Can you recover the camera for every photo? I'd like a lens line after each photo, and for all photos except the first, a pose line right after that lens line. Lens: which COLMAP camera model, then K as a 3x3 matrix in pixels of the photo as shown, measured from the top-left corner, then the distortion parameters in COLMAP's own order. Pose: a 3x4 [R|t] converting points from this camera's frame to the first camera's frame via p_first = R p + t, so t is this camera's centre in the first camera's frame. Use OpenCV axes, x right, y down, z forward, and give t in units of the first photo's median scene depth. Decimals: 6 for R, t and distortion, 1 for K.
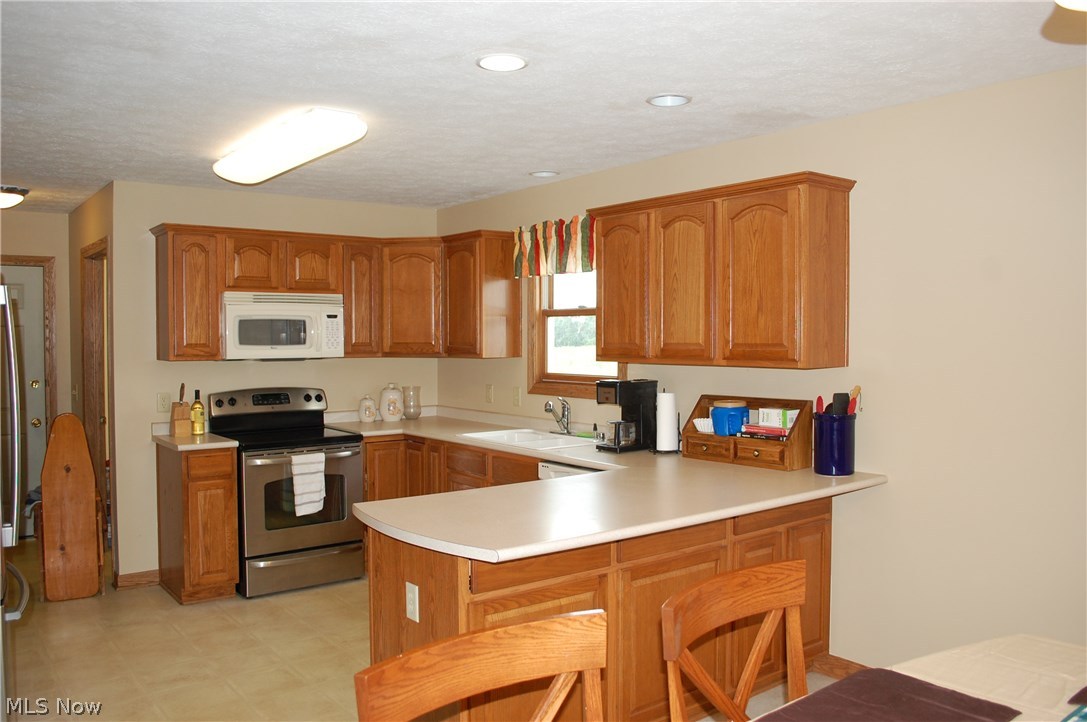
lens RADIAL K [[868.7, 0, 548.5], [0, 868.7, 359.0], [0, 0, 1]] dist [-0.082124, 0.007681]
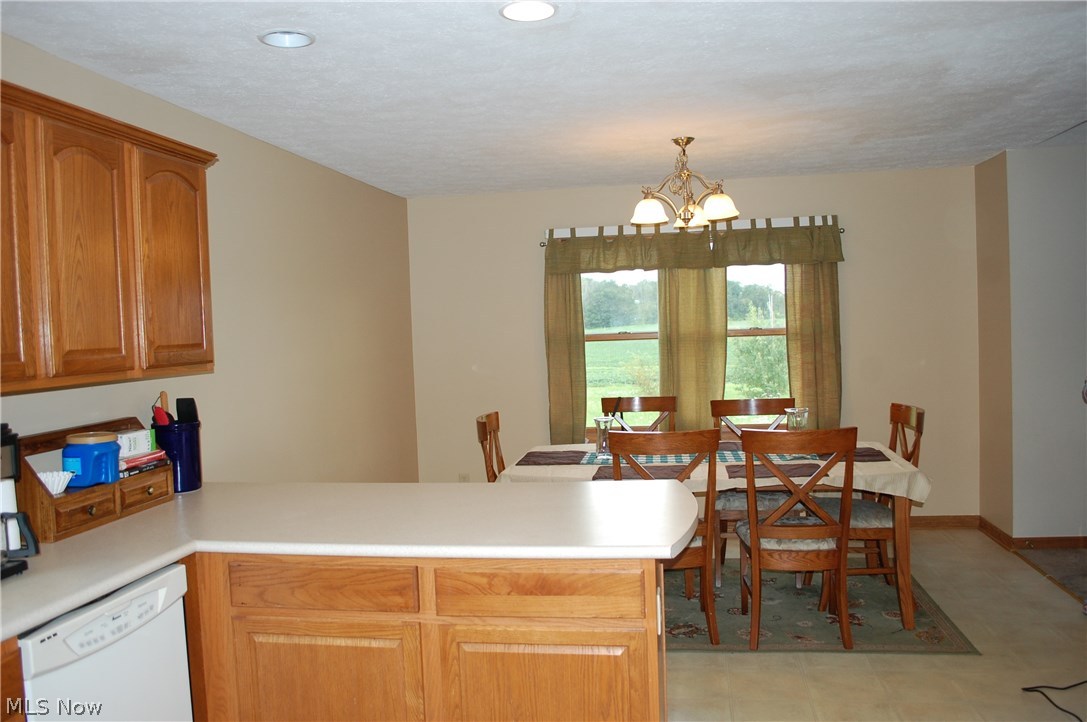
lens RADIAL K [[868.7, 0, 548.5], [0, 868.7, 359.0], [0, 0, 1]] dist [-0.082124, 0.007681]
pose [[-0.682800, -0.003159, 0.730598, -0.475685], [0.054366, 0.996999, 0.055121, -0.024892], [-0.728579, 0.077356, -0.680579, 1.079715]]
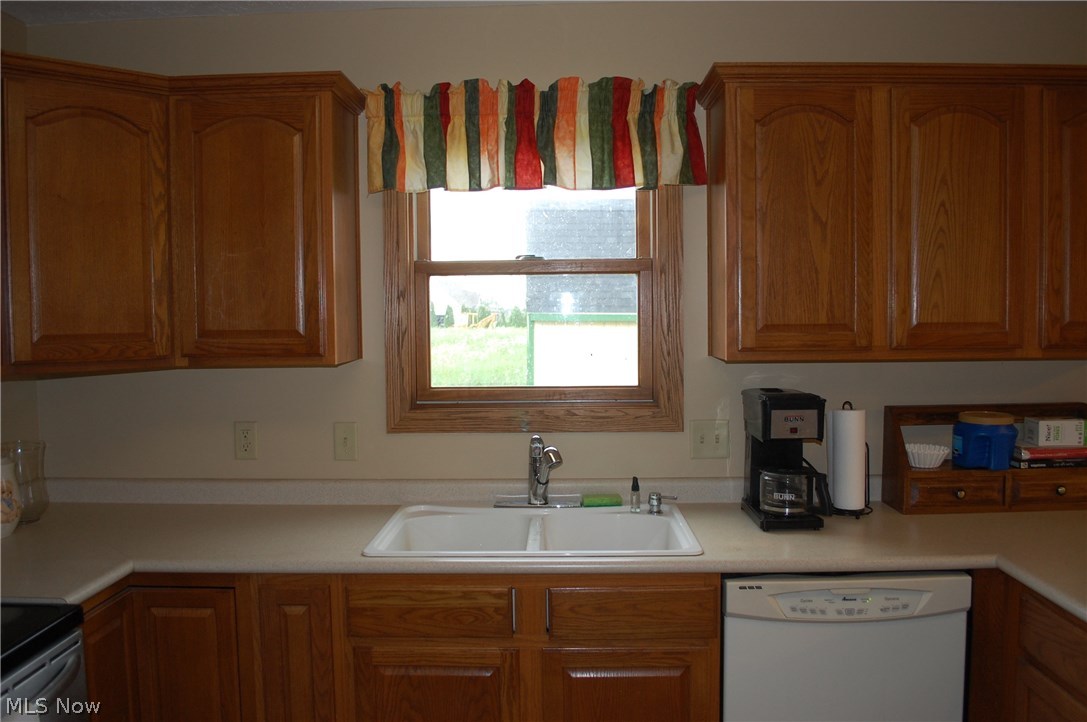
lens RADIAL K [[868.7, 0, 548.5], [0, 868.7, 359.0], [0, 0, 1]] dist [-0.082124, 0.007681]
pose [[0.628450, -0.048507, 0.776336, -0.426352], [0.028604, 0.998820, 0.039253, -0.022308], [-0.777324, -0.002463, 0.629096, 0.780521]]
